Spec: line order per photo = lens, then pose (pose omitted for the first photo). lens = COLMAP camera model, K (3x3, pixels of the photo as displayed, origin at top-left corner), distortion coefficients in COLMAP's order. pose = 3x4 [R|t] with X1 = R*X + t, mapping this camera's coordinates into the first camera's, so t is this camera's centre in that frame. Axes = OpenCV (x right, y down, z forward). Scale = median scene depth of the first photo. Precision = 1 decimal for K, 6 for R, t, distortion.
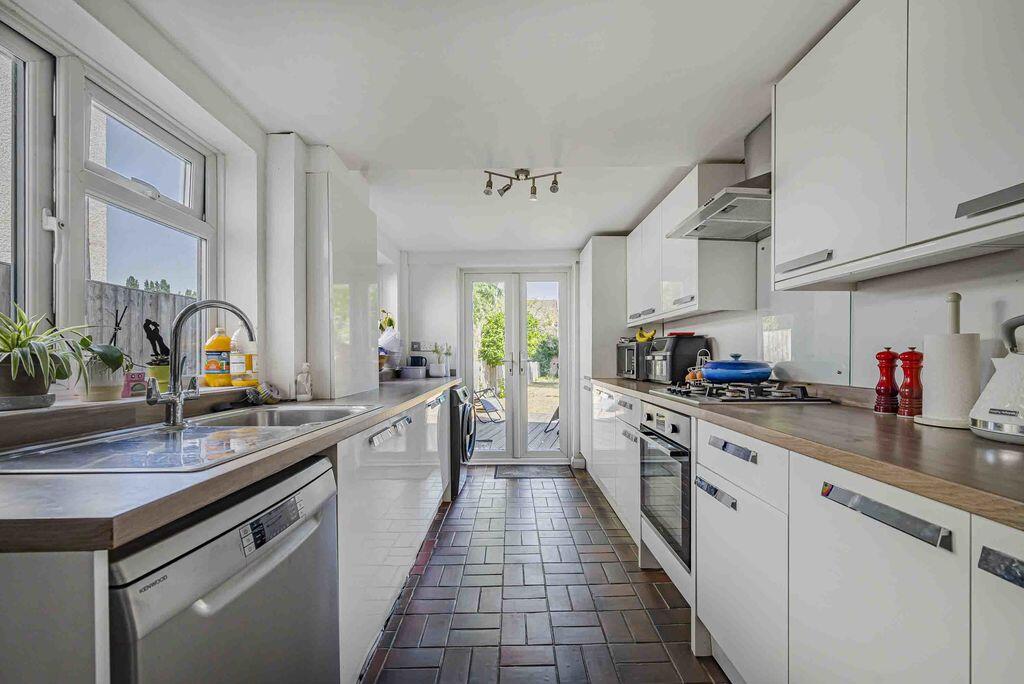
lens RADIAL K [[417.0, 0, 513.7], [0, 417.0, 356.0], [0, 0, 1]] dist [-0.000284, -0.000225]
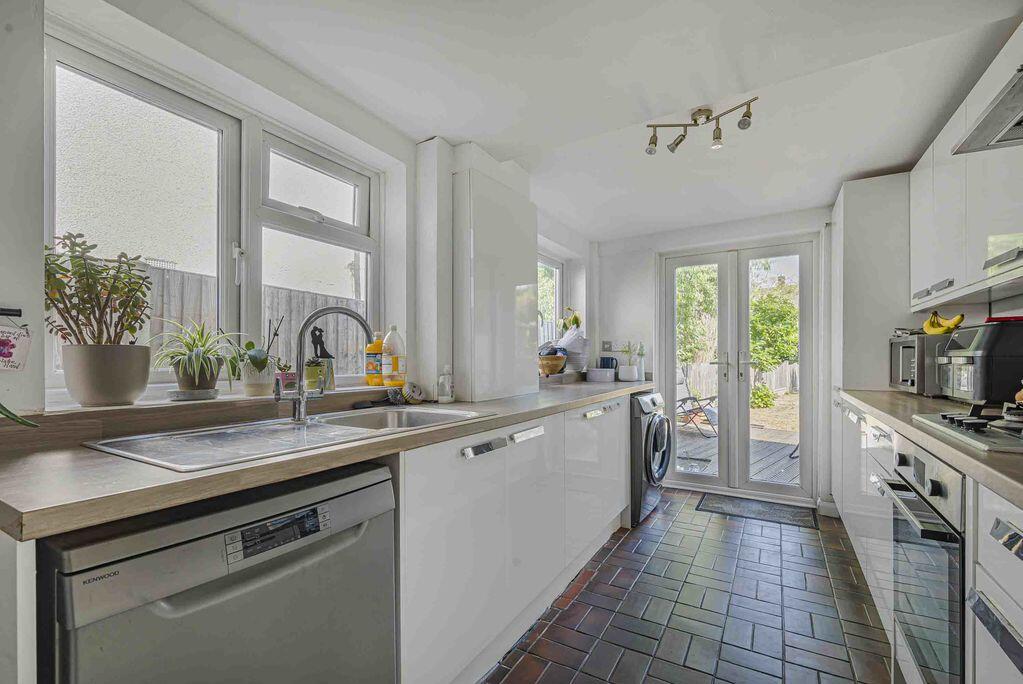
lens RADIAL K [[442.0, 0, 512.3], [0, 442.0, 356.7], [0, 0, 1]] dist [0.000787, -0.000369]
pose [[0.855627, -0.000501, -0.517592, 0.132331], [0.001108, 0.999999, 0.000864, -0.002208], [0.517591, -0.001312, 0.855627, 0.128445]]
